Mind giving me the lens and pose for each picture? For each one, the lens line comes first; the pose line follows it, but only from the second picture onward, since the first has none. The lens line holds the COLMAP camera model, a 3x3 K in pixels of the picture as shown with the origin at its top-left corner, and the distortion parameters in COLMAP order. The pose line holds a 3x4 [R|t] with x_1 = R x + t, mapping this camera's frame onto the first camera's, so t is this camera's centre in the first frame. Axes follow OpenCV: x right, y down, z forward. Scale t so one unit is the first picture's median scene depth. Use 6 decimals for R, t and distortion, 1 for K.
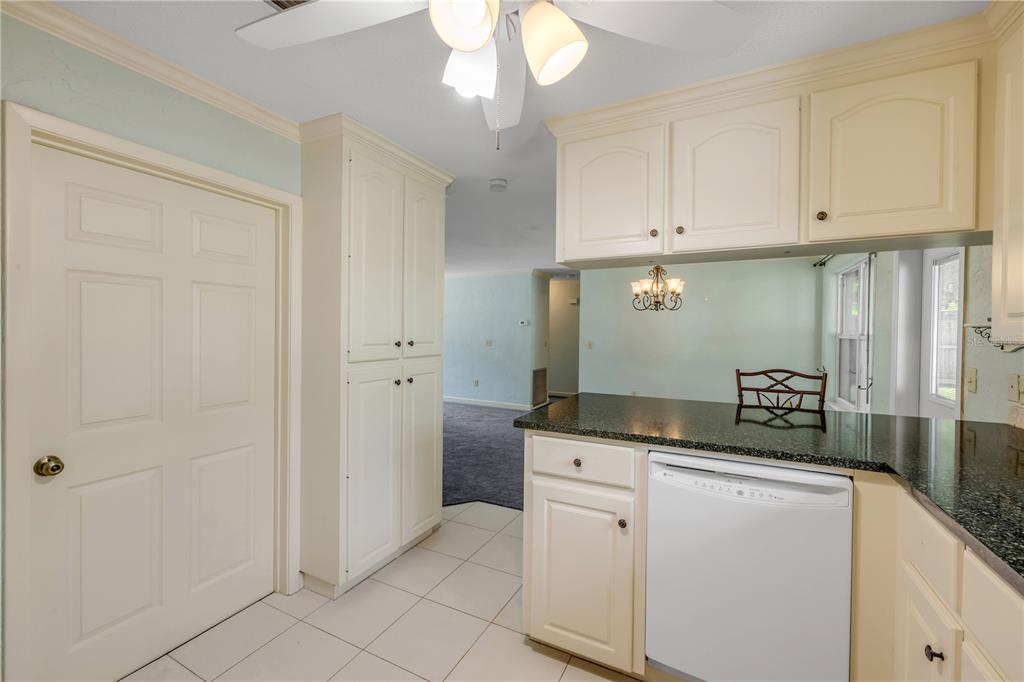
lens RADIAL K [[428.9, 0, 505.4], [0, 428.9, 336.4], [0, 0, 1]] dist [-0.002811, 0.000027]
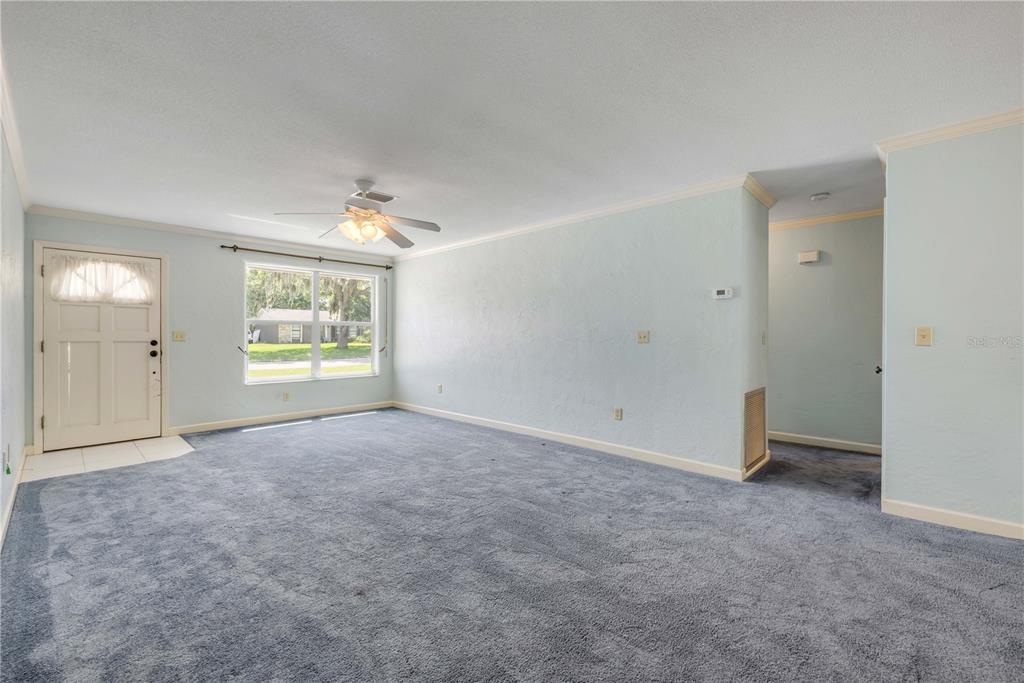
lens RADIAL K [[434.8, 0, 510.9], [0, 434.8, 334.6], [0, 0, 1]] dist [-0.000738, -0.000014]
pose [[0.959669, -0.008322, -0.281009, -0.144336], [0.003697, 0.999849, -0.016985, 0.066378], [0.281108, 0.015261, 0.959555, 1.457024]]
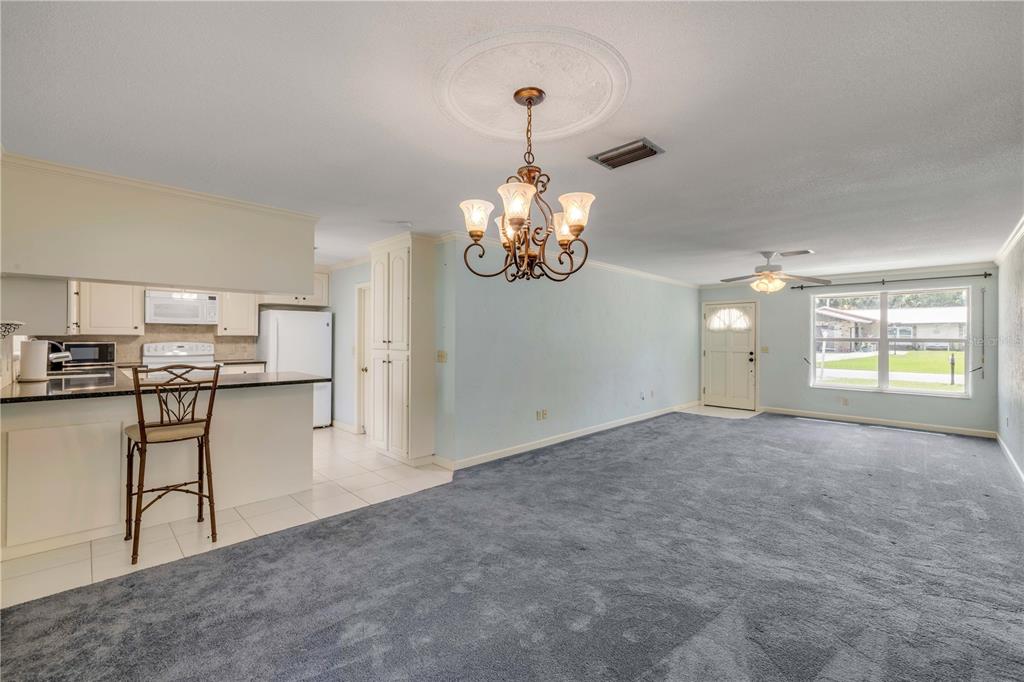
lens RADIAL K [[428.9, 0, 505.4], [0, 428.9, 336.4], [0, 0, 1]] dist [-0.002811, 0.000027]
pose [[-0.313692, -0.011799, -0.949452, 1.430346], [-0.021888, 0.999747, -0.005192, -0.007416], [0.949273, 0.019152, -0.313870, 2.151807]]
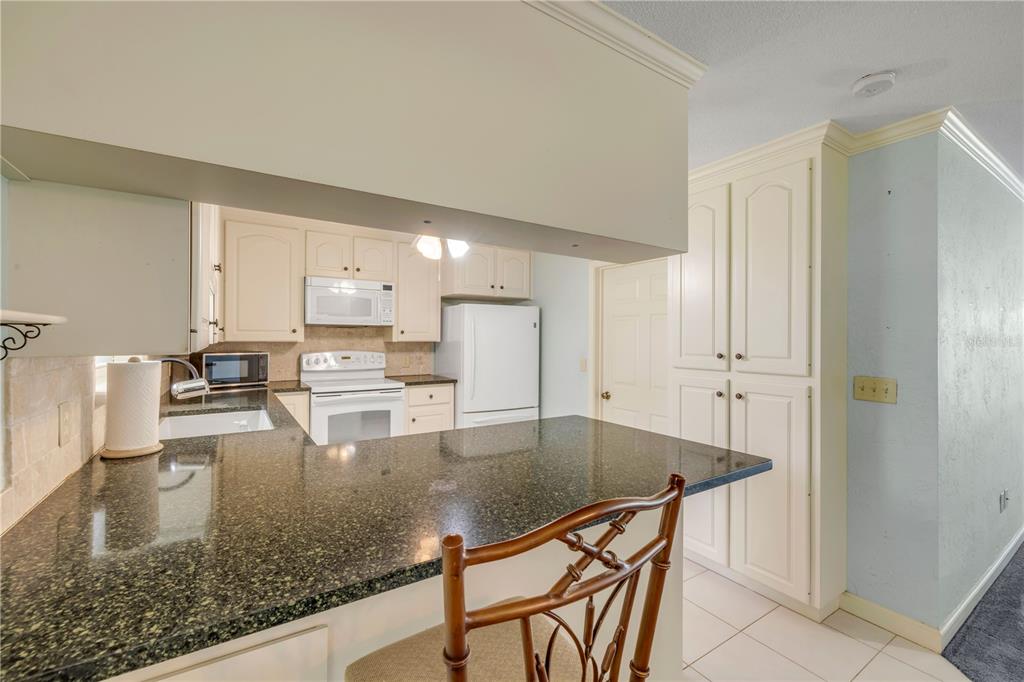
lens RADIAL K [[428.9, 0, 505.4], [0, 428.9, 336.4], [0, 0, 1]] dist [-0.002811, 0.000027]
pose [[-0.502936, -0.015229, -0.864190, 0.878610], [-0.022063, 0.999745, -0.004777, -0.011783], [0.864042, 0.016664, -0.503144, 1.081430]]
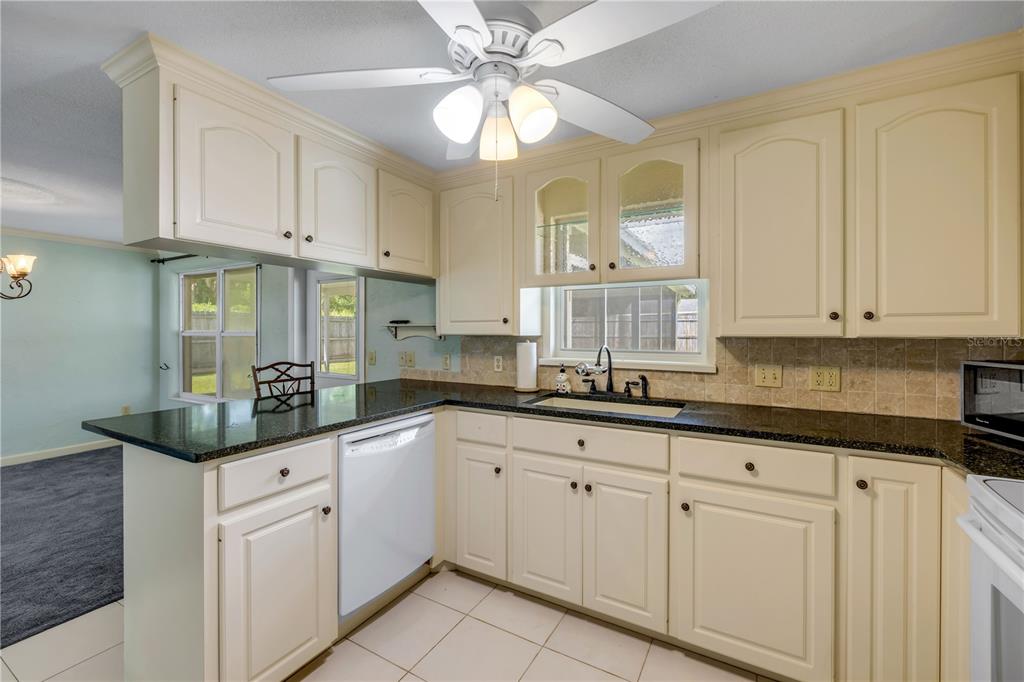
lens RADIAL K [[434.8, 0, 510.9], [0, 434.8, 334.1], [0, 0, 1]] dist [-0.000738, -0.000014]
pose [[0.043736, -0.014460, 0.998938, -0.518918], [0.013019, 0.999819, 0.013903, -0.007472], [-0.998958, 0.012397, 0.043916, 0.324543]]
